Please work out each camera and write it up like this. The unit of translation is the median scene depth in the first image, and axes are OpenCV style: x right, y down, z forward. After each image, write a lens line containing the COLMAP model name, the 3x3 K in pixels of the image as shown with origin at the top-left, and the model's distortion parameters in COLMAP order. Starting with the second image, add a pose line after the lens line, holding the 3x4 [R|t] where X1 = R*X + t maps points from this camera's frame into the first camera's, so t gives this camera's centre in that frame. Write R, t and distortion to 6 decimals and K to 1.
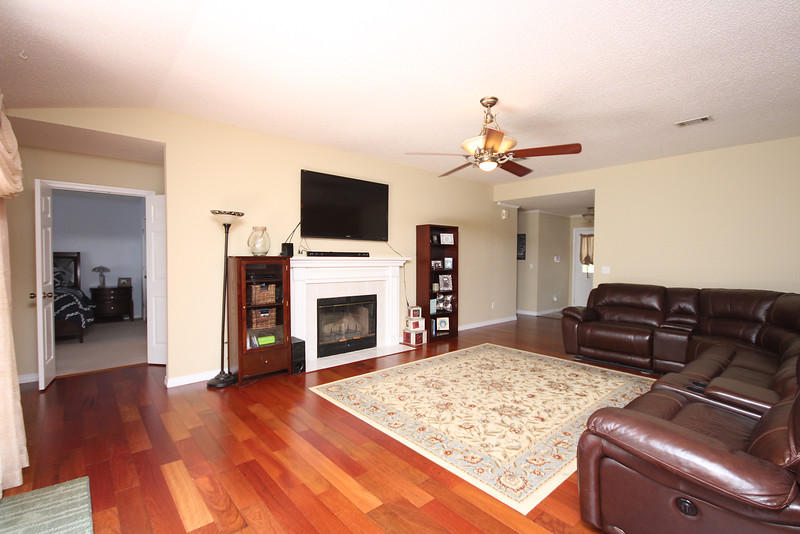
lens RADIAL K [[369.4, 0, 404.1], [0, 369.4, 267.9], [0, 0, 1]] dist [-0.002239, -0.001189]
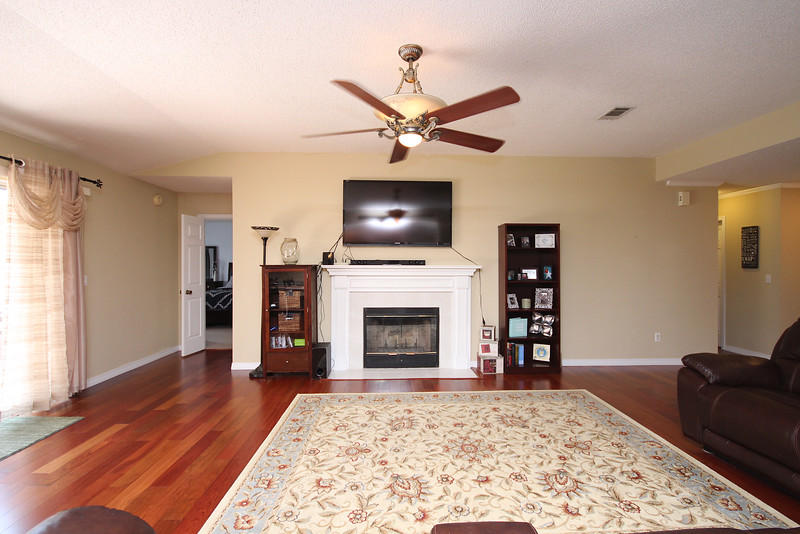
lens RADIAL K [[368.4, 0, 403.3], [0, 368.4, 267.8], [0, 0, 1]] dist [0.014197, -0.014773]
pose [[0.776182, -0.000929, -0.630508, 0.546835], [-0.014135, 0.999722, -0.018874, -0.006878], [0.630350, 0.023562, 0.775953, 0.343861]]
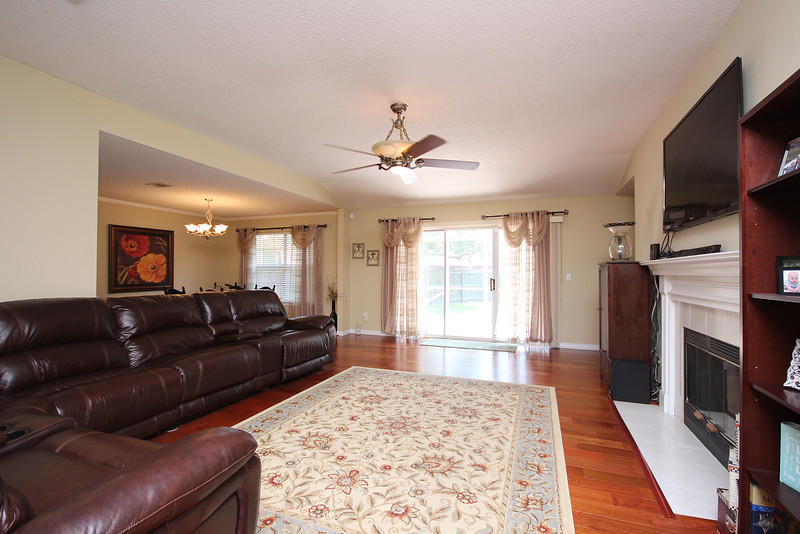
lens RADIAL K [[369.4, 0, 404.1], [0, 369.4, 267.9], [0, 0, 1]] dist [-0.002239, -0.001189]
pose [[-0.884149, -0.015506, -0.466947, 0.552467], [-0.020751, 0.999766, 0.006092, -0.010462], [0.466744, 0.015076, -0.884264, 1.543268]]
